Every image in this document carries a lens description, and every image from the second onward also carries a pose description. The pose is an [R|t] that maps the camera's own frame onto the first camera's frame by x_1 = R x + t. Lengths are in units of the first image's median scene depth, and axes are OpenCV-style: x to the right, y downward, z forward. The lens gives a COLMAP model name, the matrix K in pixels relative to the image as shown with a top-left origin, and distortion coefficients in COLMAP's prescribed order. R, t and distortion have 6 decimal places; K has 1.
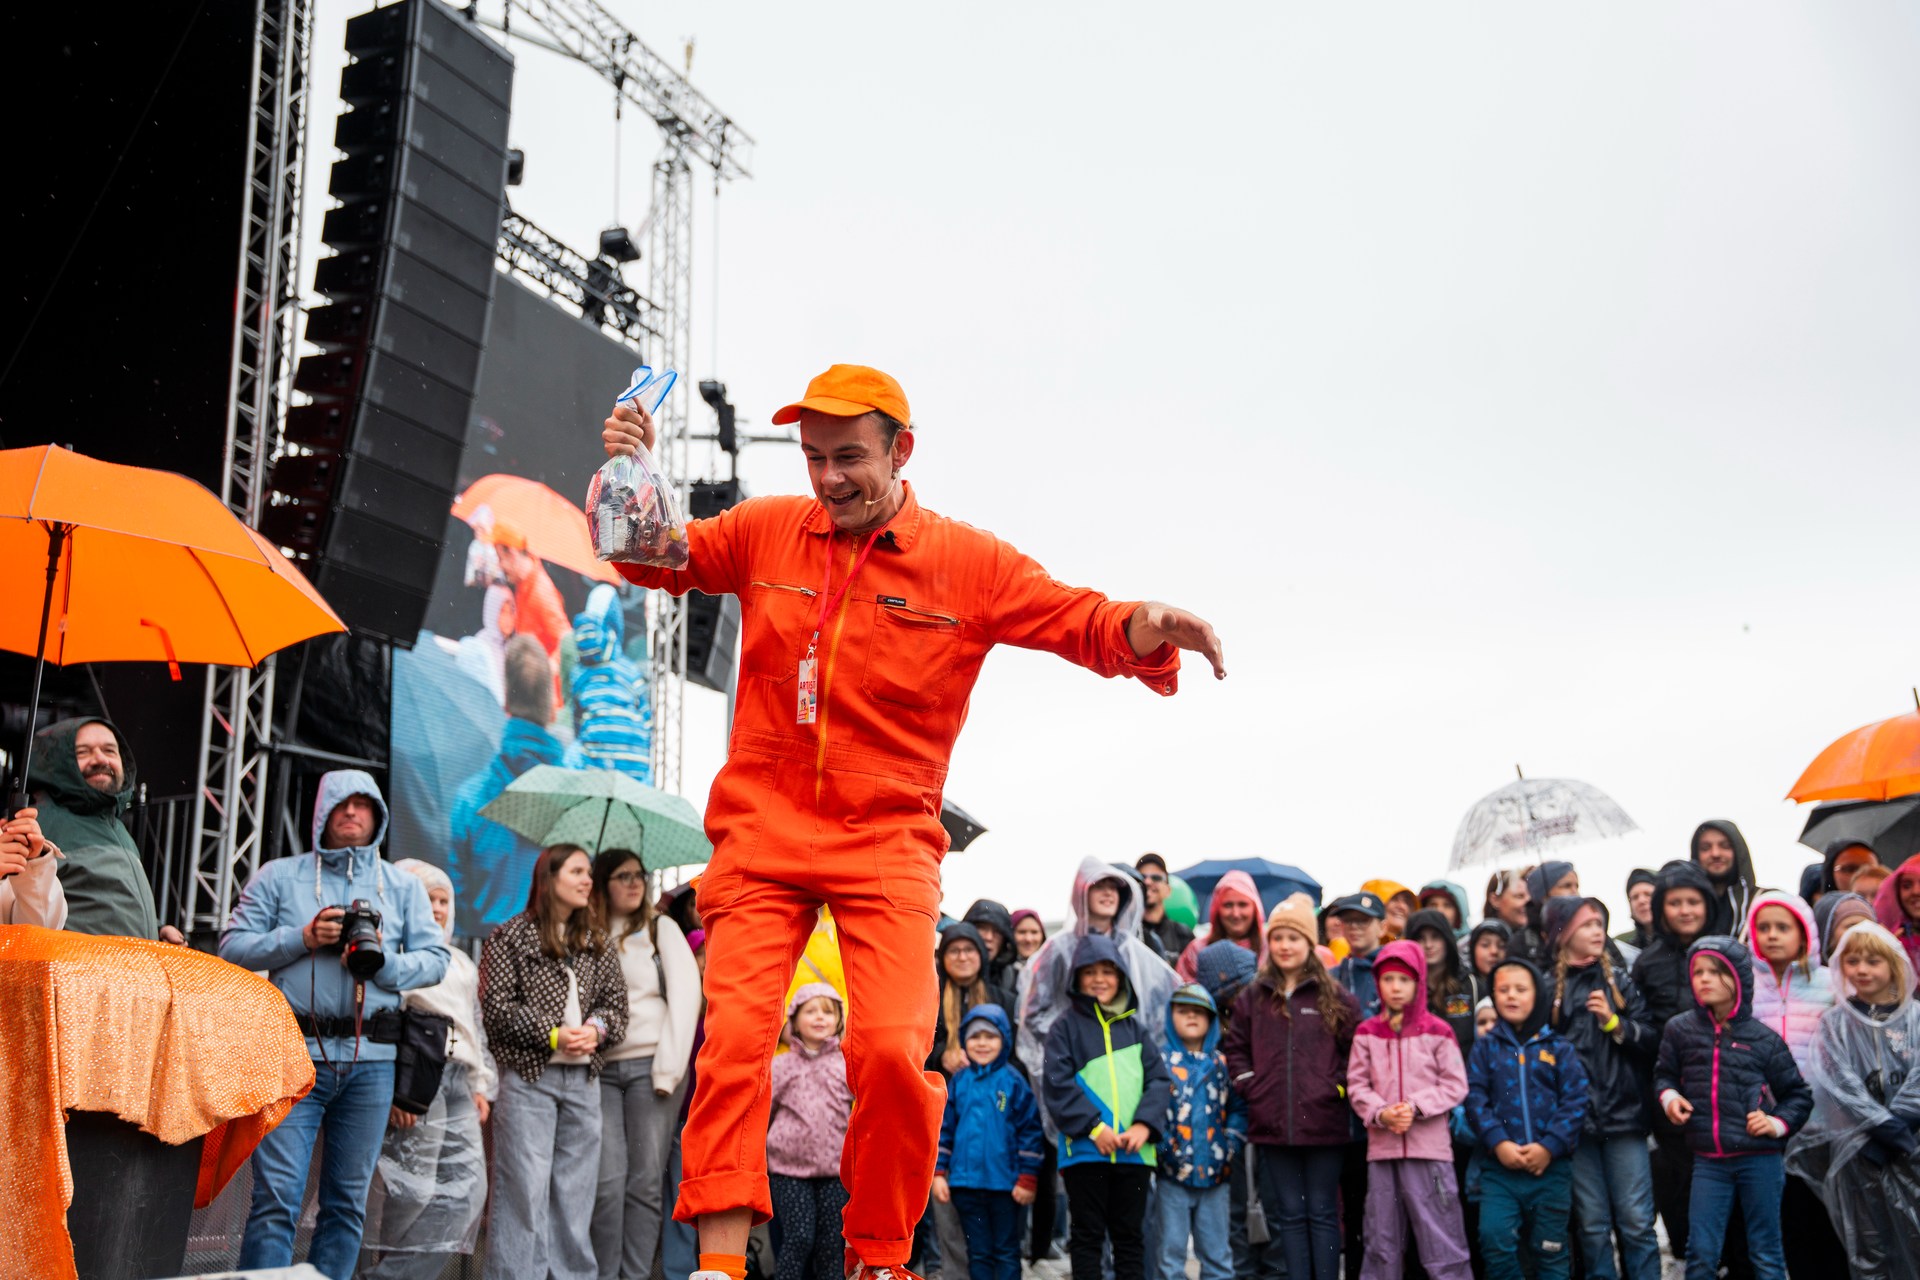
lens RADIAL K [[2002.6, 0, 961.7], [0, 2002.6, 646.9], [0, 0, 1]] dist [0.063145, 0.000000]
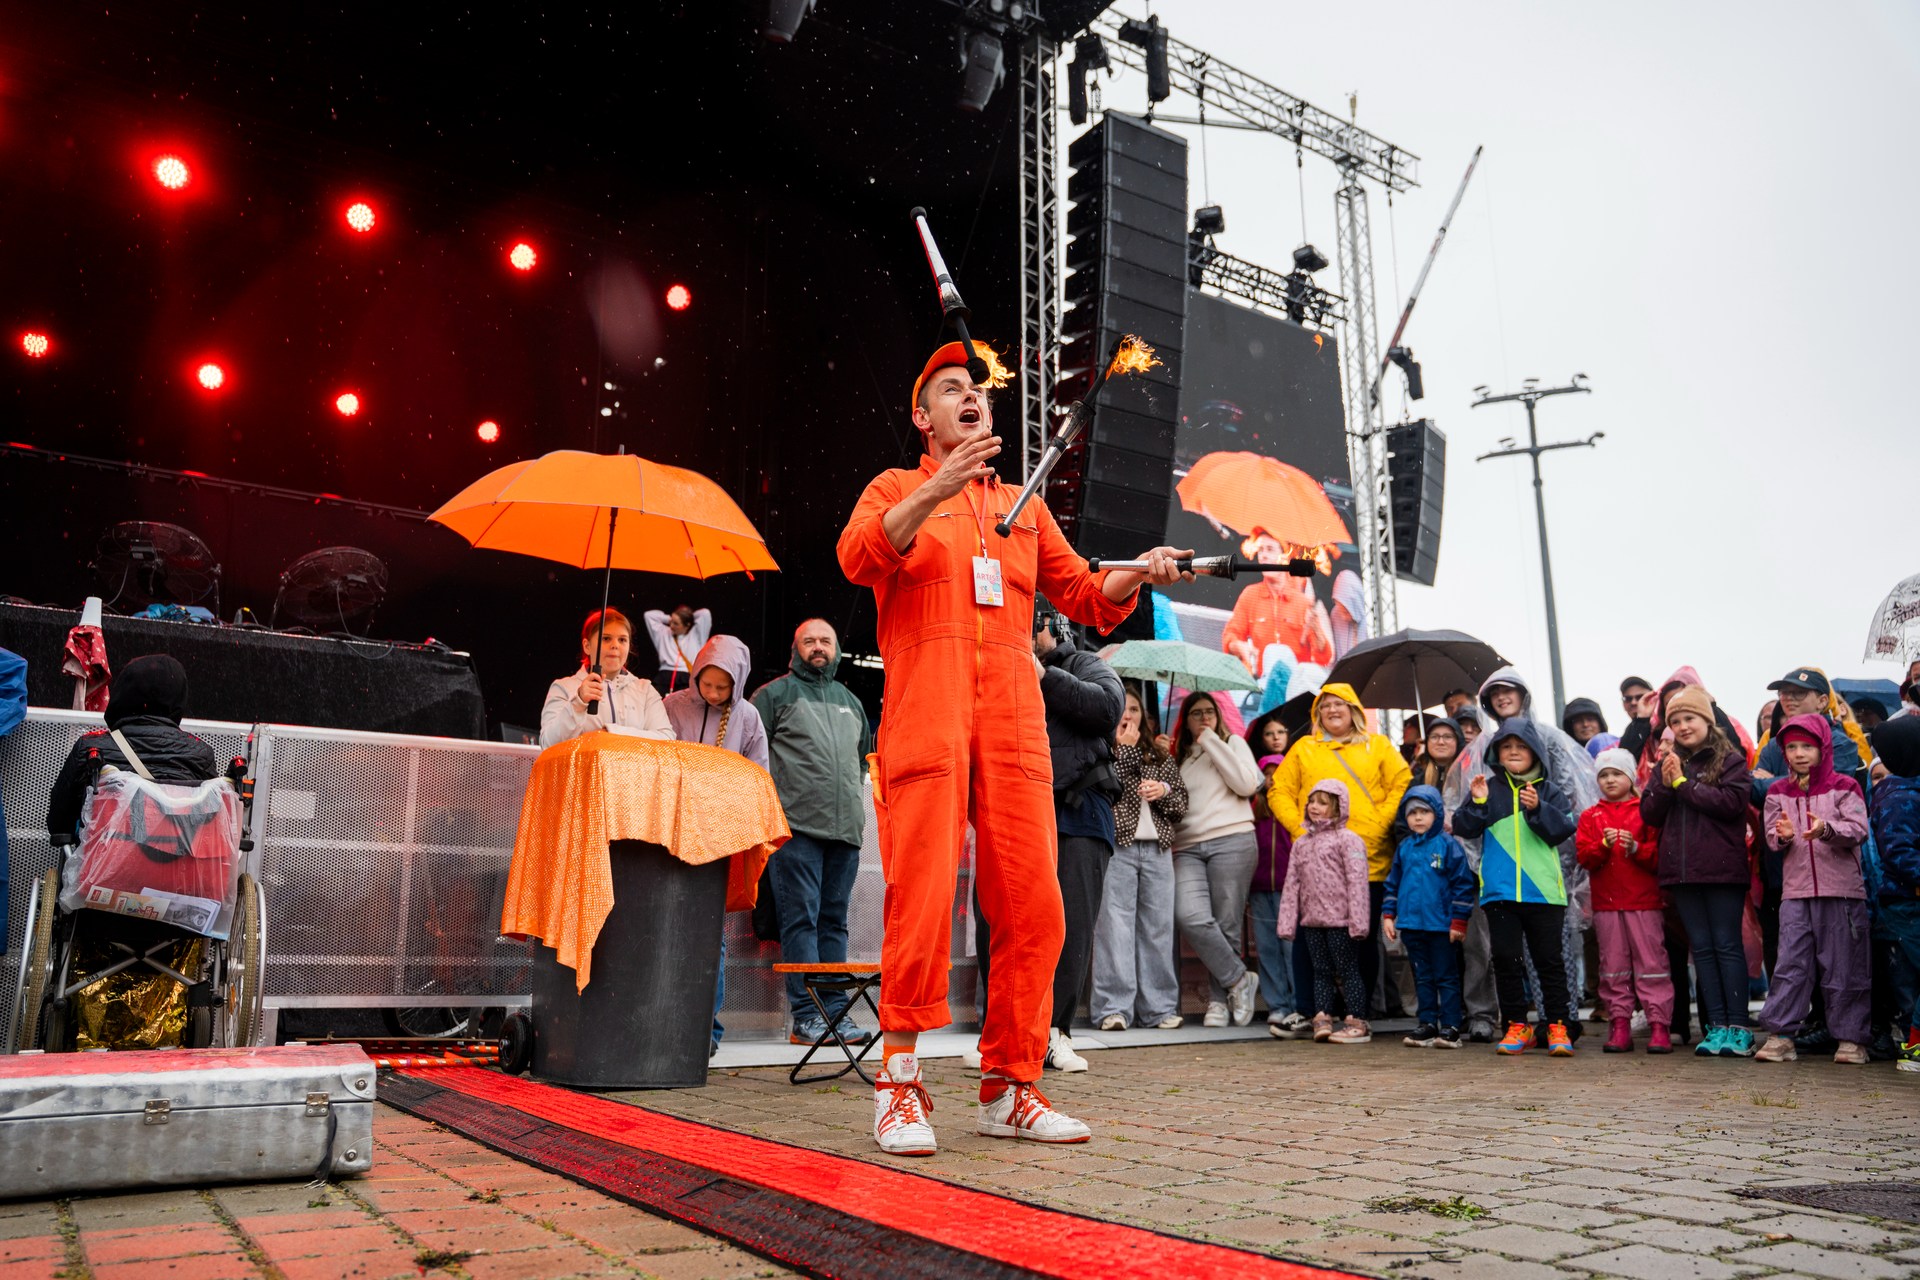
lens RADIAL K [[1492.4, 0, 958.9], [0, 1492.4, 642.5], [0, 0, 1]] dist [-0.090631, 0.103587]
pose [[0.862591, -0.095546, -0.496797, 0.117322], [0.113105, 0.993569, 0.005296, 0.026493], [0.493096, -0.060759, 0.867851, 0.029861]]
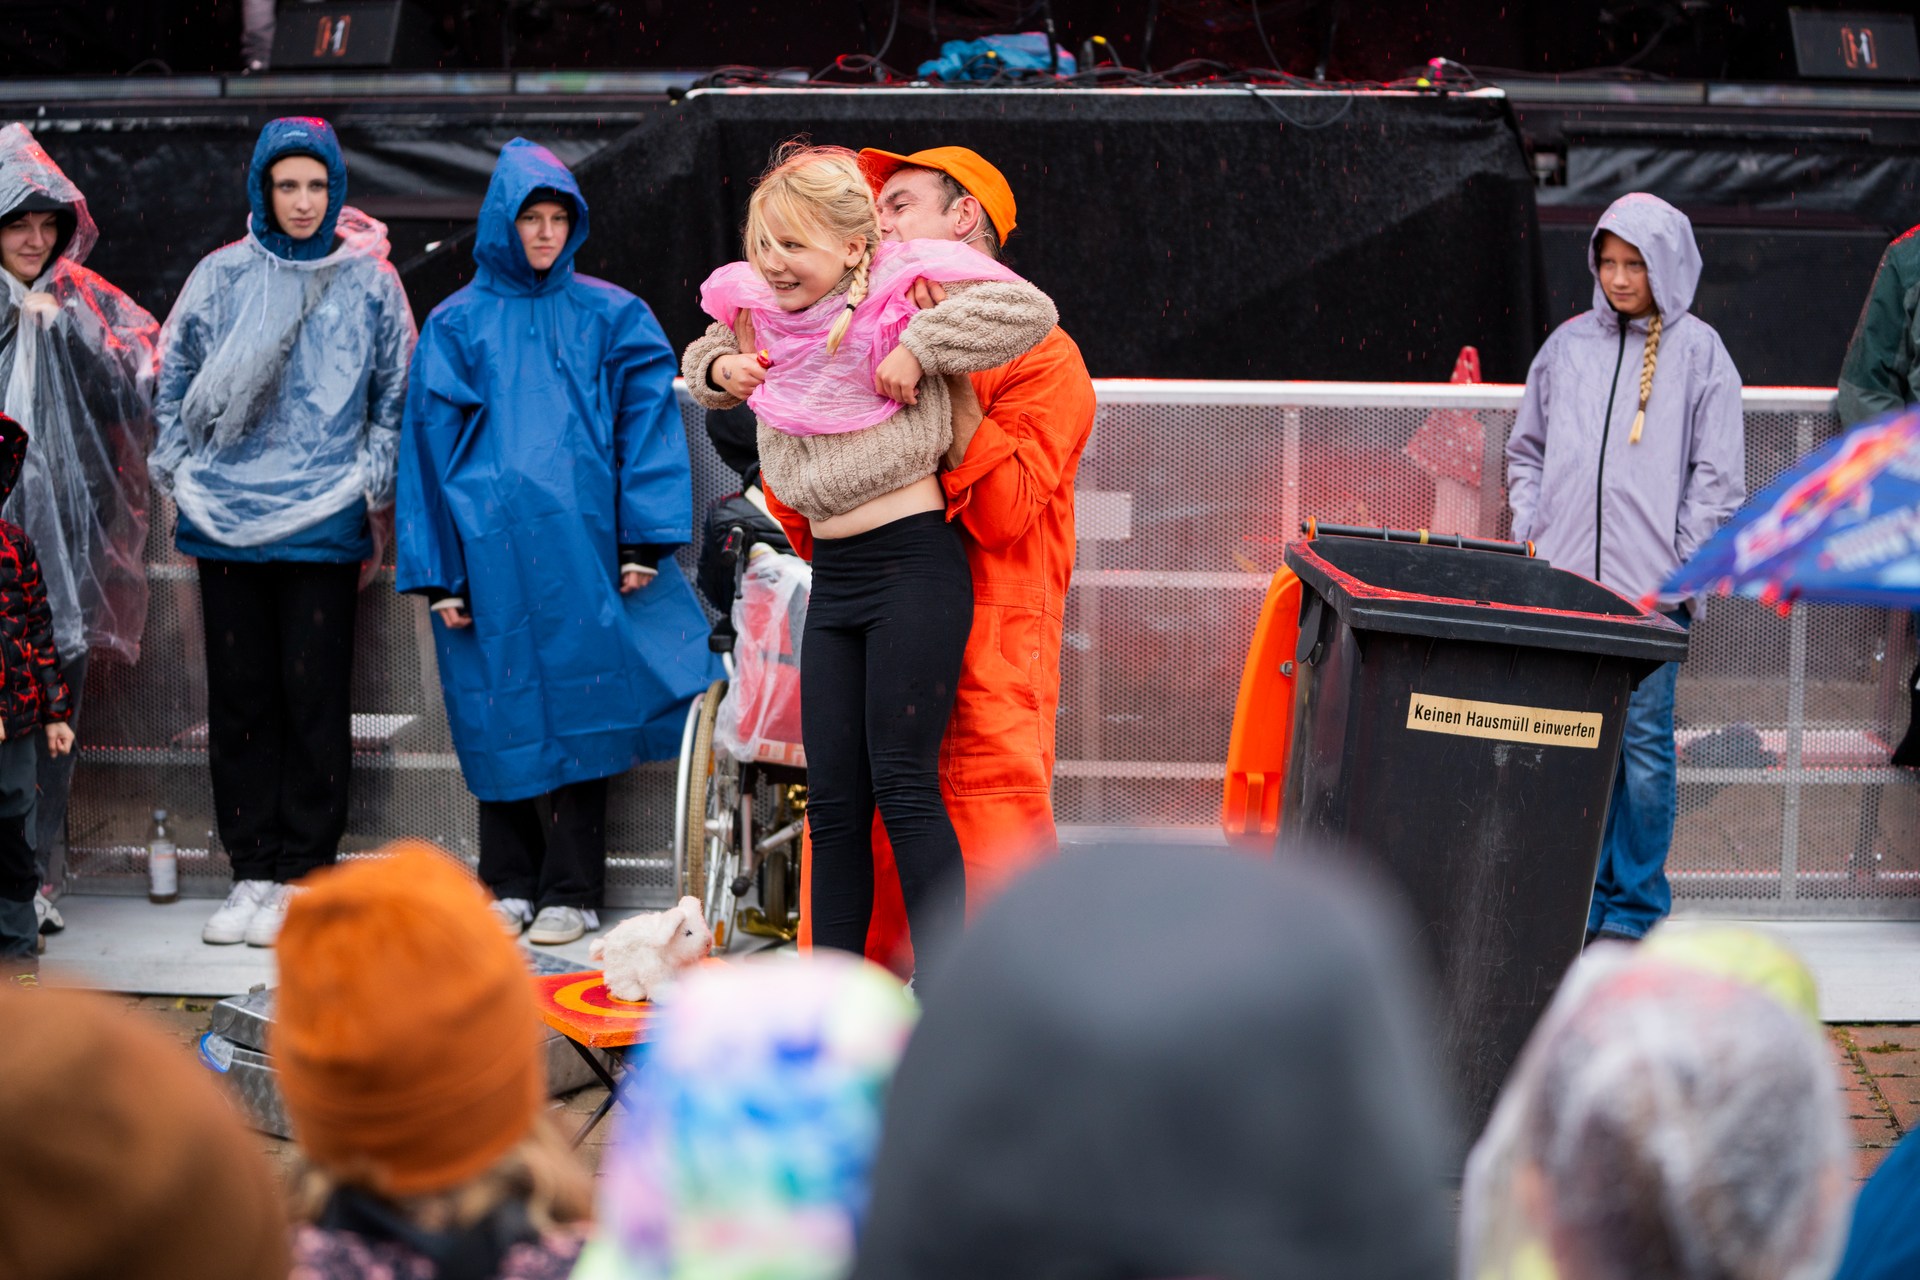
lens RADIAL K [[3970.1, 0, 955.6], [0, 3970.1, 646.0], [0, 0, 1]] dist [-0.237420, 0.000000]
pose [[0.388960, 0.148254, -0.909247, 0.336539], [0.212346, 0.945963, 0.245079, -0.091113], [0.896448, -0.288401, 0.336461, 0.043558]]
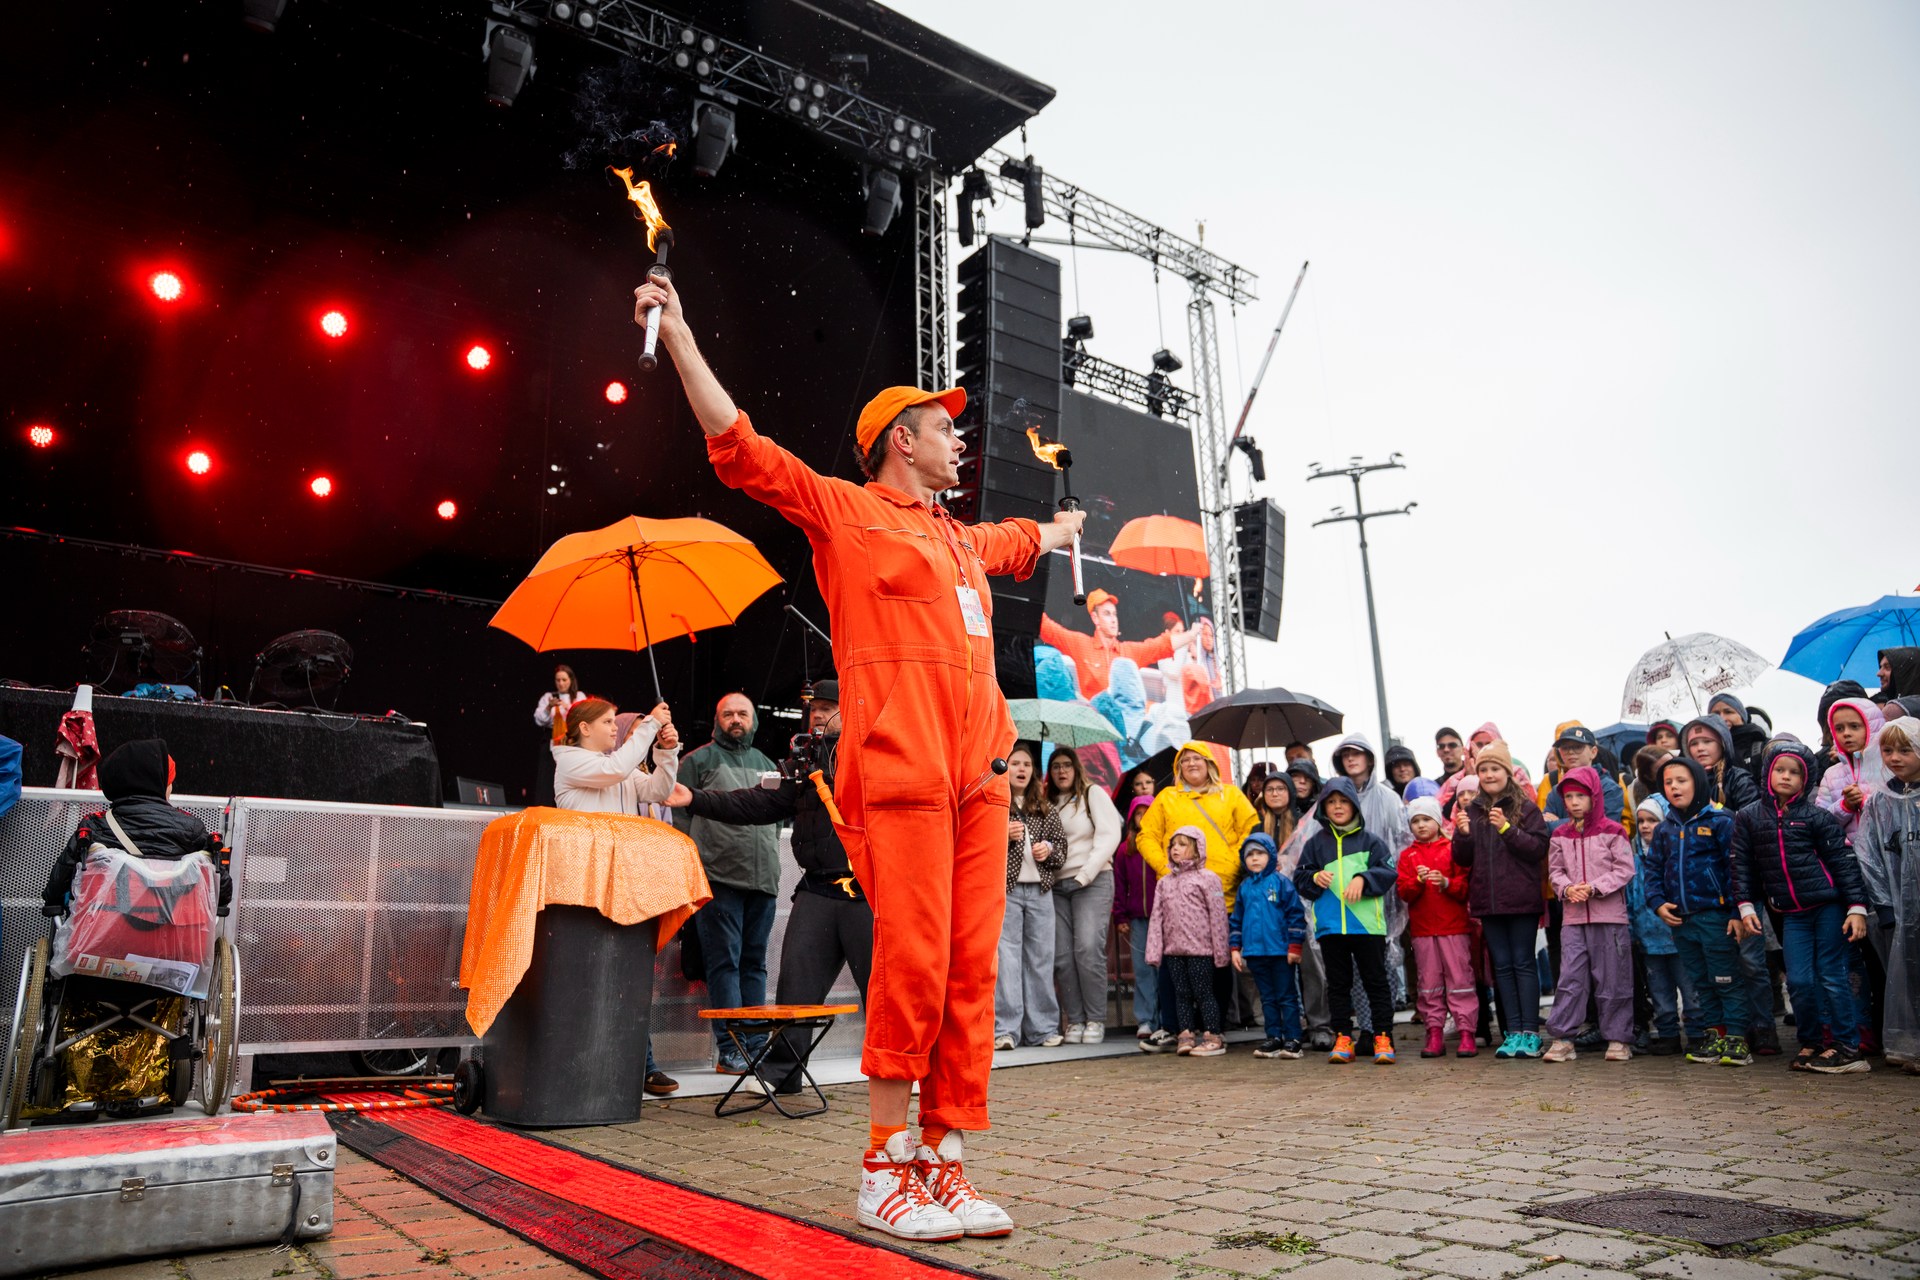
lens RADIAL K [[1313.0, 0, 960.2], [0, 1313.0, 640.6], [0, 0, 1]] dist [-0.136594, 0.098181]
pose [[0.894179, -0.119982, -0.431333, 0.119983], [0.123633, 0.992133, -0.019678, 0.016576], [0.430300, -0.035731, 0.901978, 0.031753]]
